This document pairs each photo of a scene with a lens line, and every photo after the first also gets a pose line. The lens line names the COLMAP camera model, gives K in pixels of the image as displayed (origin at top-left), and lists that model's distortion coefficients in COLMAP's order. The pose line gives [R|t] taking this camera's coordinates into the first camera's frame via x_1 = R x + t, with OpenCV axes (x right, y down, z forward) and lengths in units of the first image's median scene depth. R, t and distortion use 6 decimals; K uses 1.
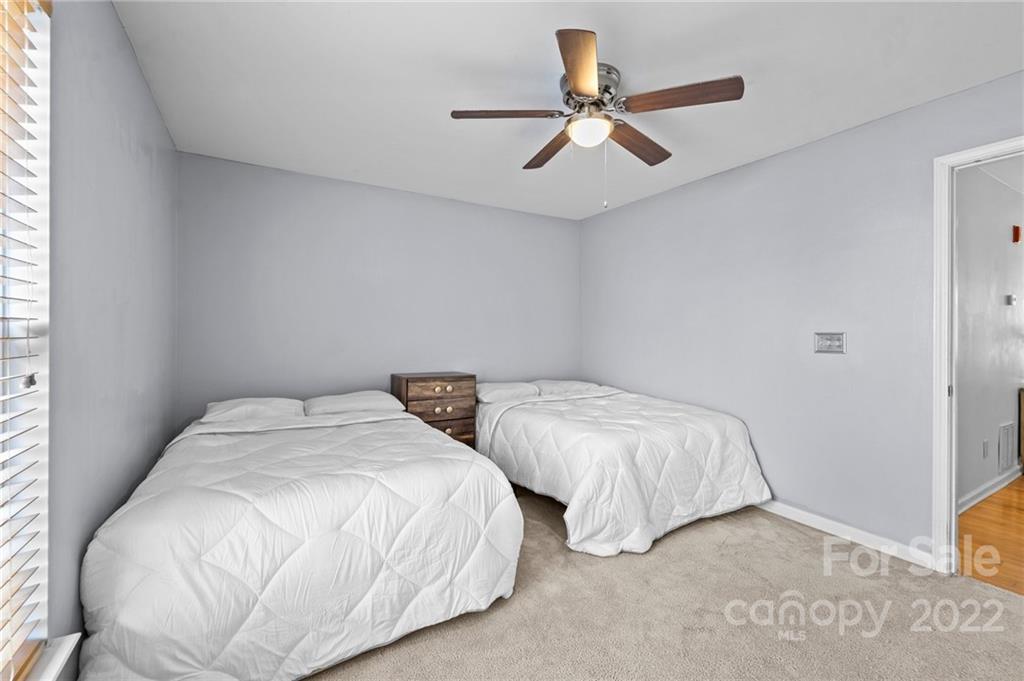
lens RADIAL K [[432.2, 0, 510.8], [0, 432.2, 338.5], [0, 0, 1]] dist [0.002688, -0.003800]
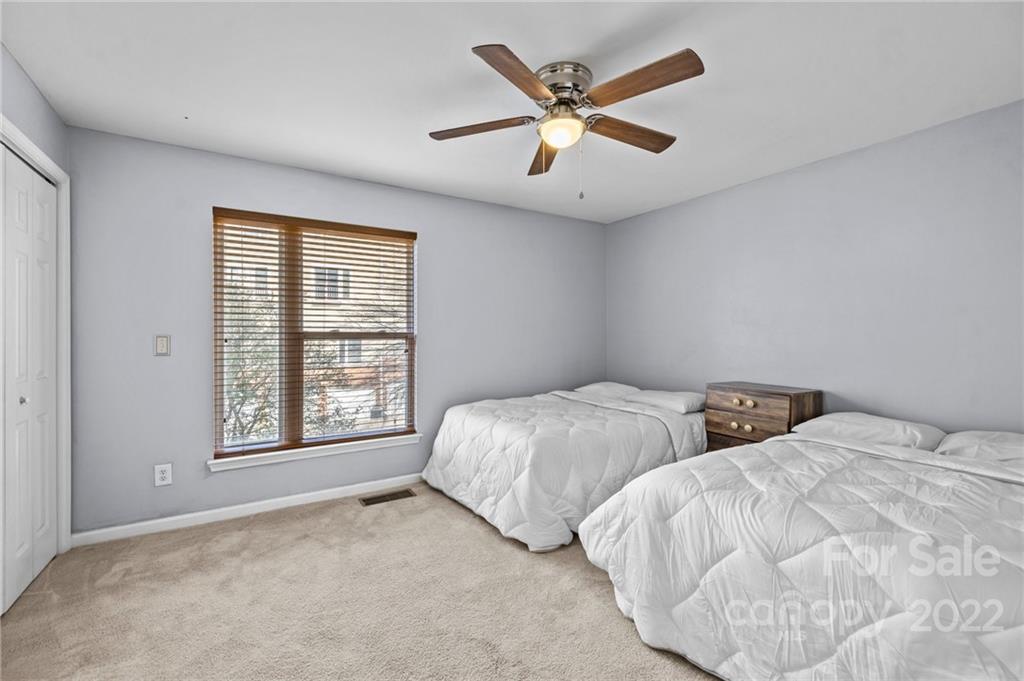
lens RADIAL K [[432.2, 0, 510.8], [0, 432.2, 338.5], [0, 0, 1]] dist [0.002688, -0.003800]
pose [[0.008743, -0.003568, -0.999955, 0.714985], [-0.010375, 0.999939, -0.003659, -0.002965], [0.999908, 0.010406, 0.008706, 0.537671]]
